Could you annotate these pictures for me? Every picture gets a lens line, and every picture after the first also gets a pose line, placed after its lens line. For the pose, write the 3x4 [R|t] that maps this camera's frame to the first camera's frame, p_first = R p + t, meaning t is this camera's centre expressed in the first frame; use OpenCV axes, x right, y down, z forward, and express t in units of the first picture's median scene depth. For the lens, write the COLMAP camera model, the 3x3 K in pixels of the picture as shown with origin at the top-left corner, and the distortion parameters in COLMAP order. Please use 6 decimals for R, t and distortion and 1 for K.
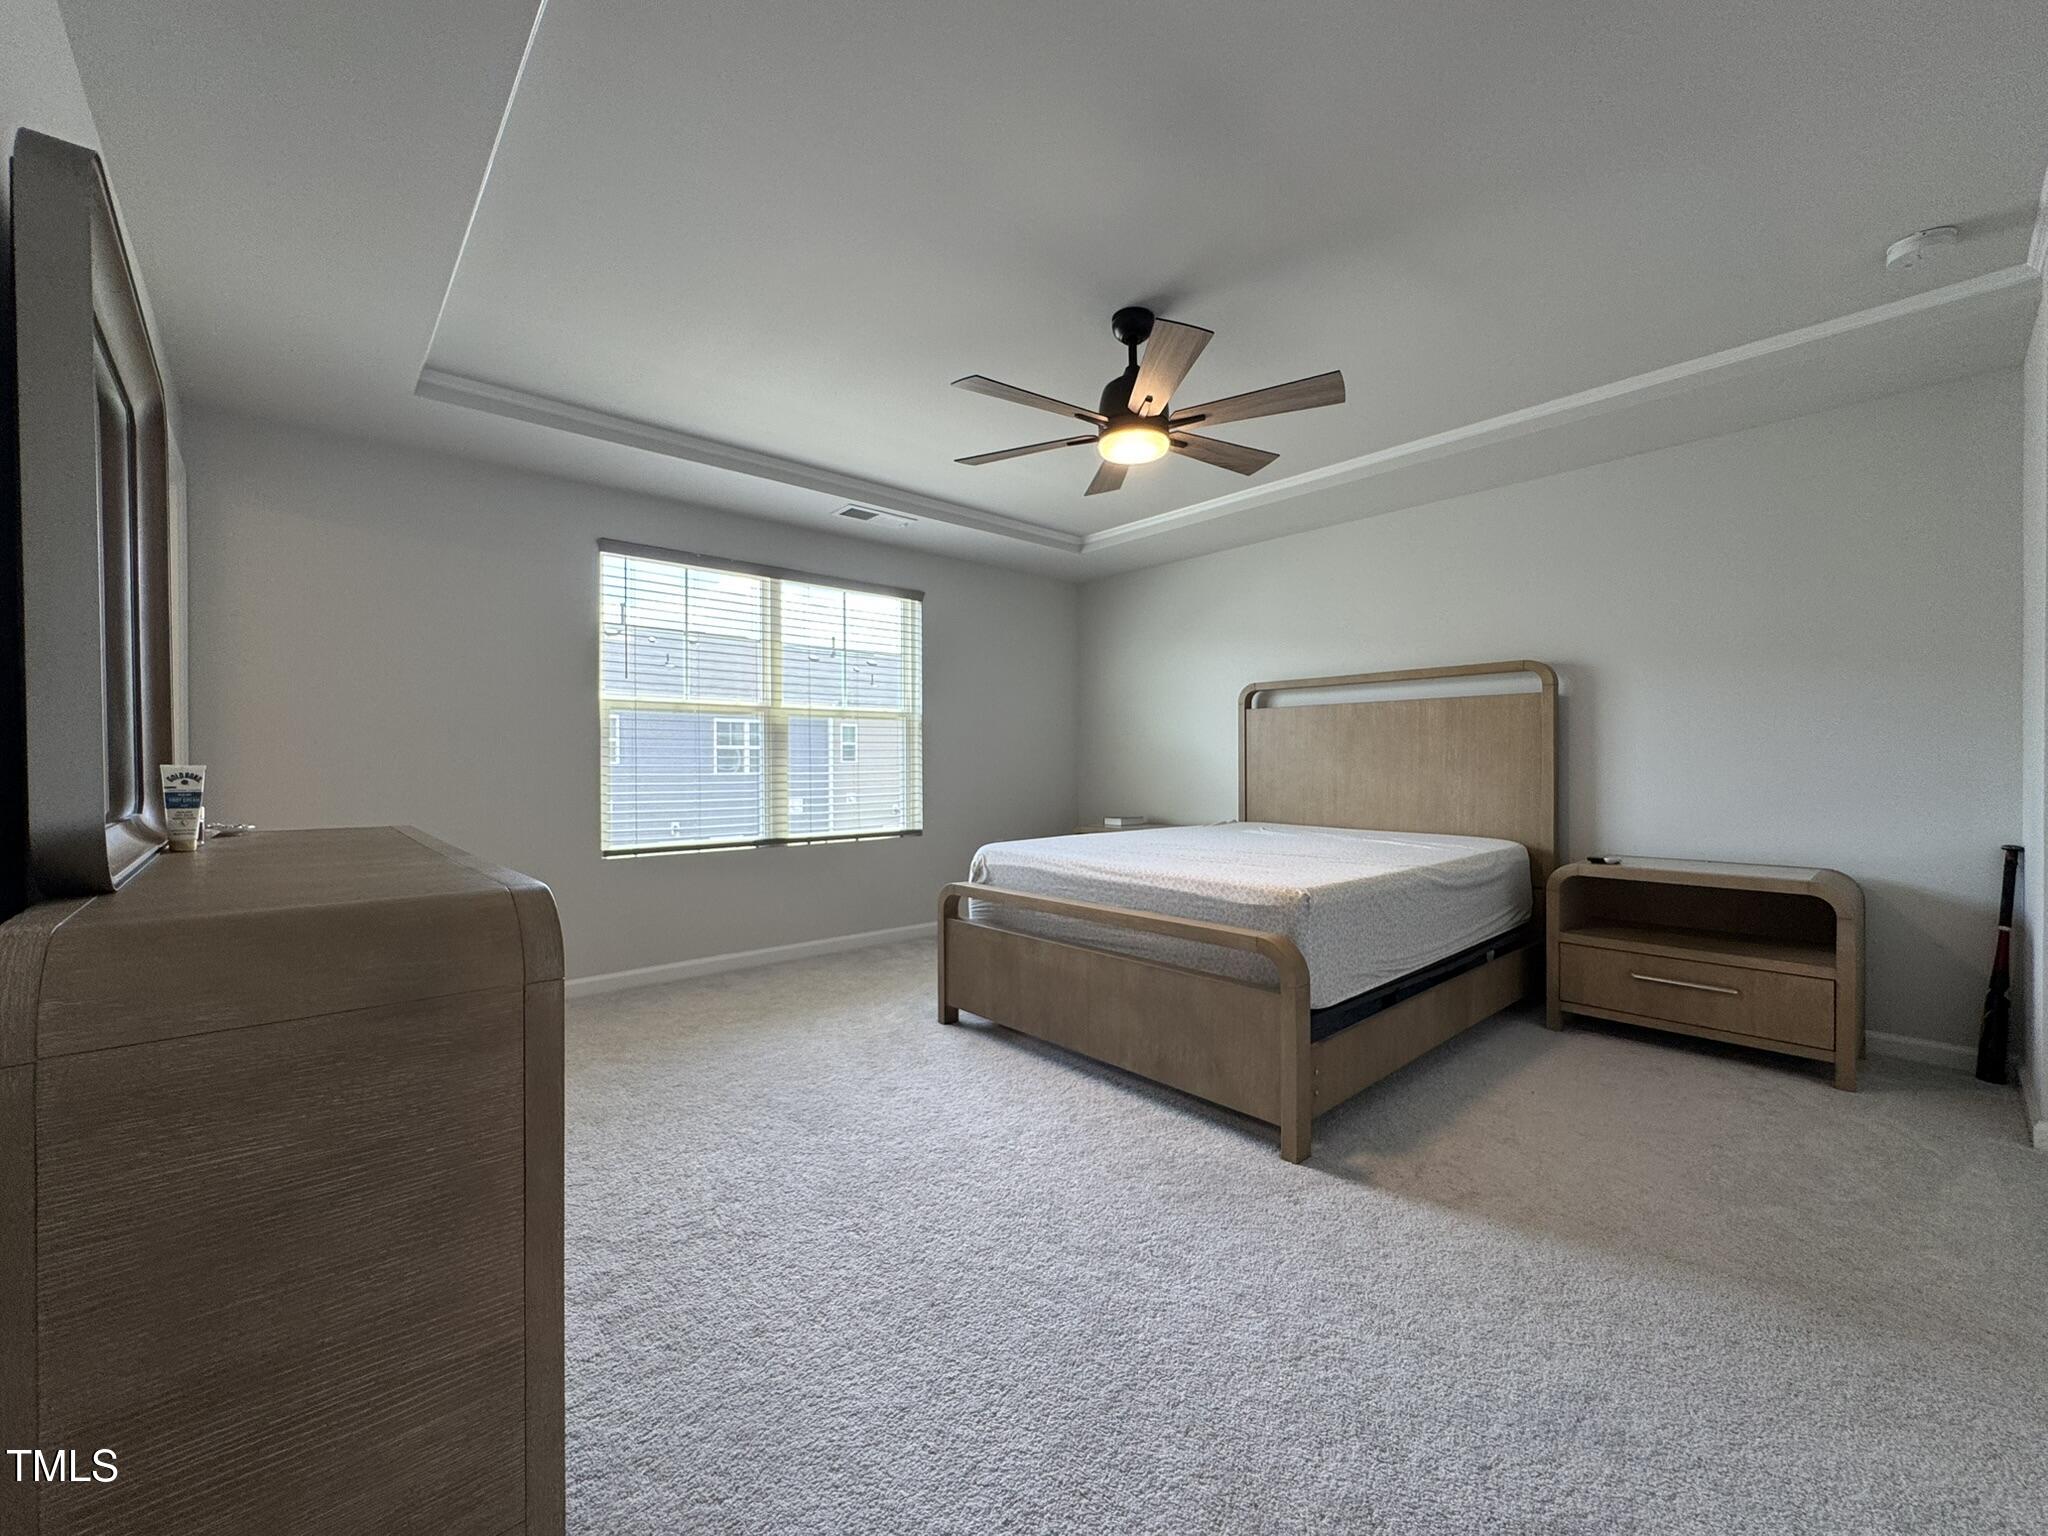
lens RADIAL K [[813.5, 0, 1027.3], [0, 813.5, 762.2], [0, 0, 1]] dist [0.001715, -0.000221]
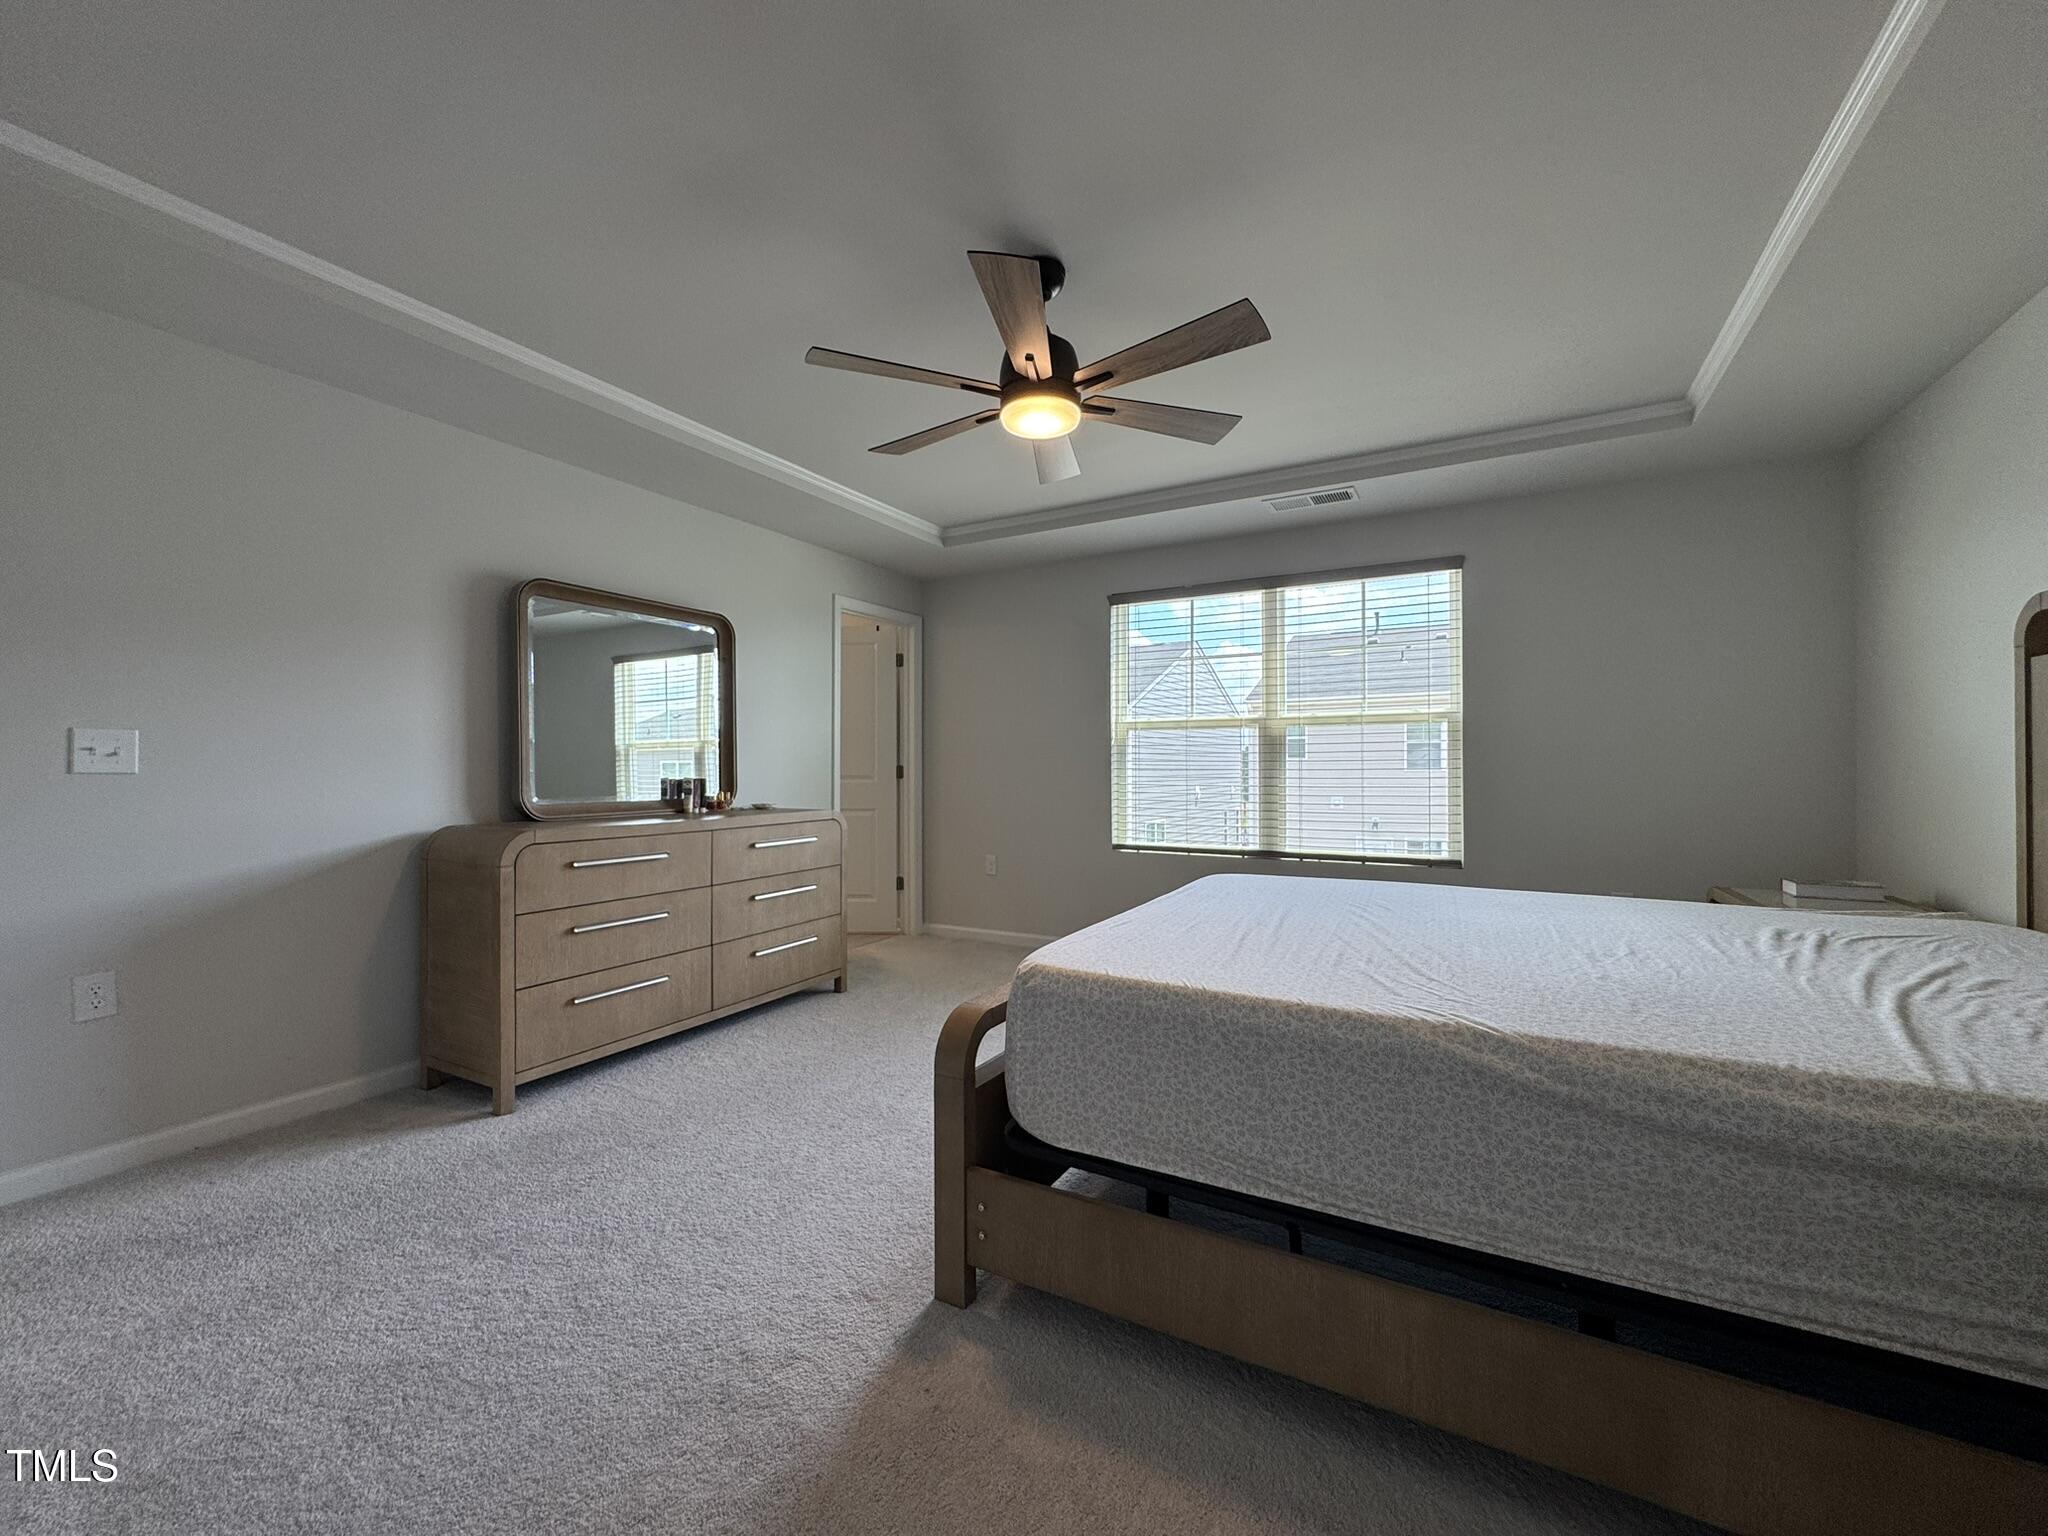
lens RADIAL K [[813.5, 0, 1030.4], [0, 813.5, 763.4], [0, 0, 1]] dist [0.001715, -0.000221]
pose [[0.327379, -0.000898, -0.944893, 0.535350], [-0.002229, 0.999996, -0.001723, -0.010413], [0.944891, 0.002670, 0.327375, 0.401201]]
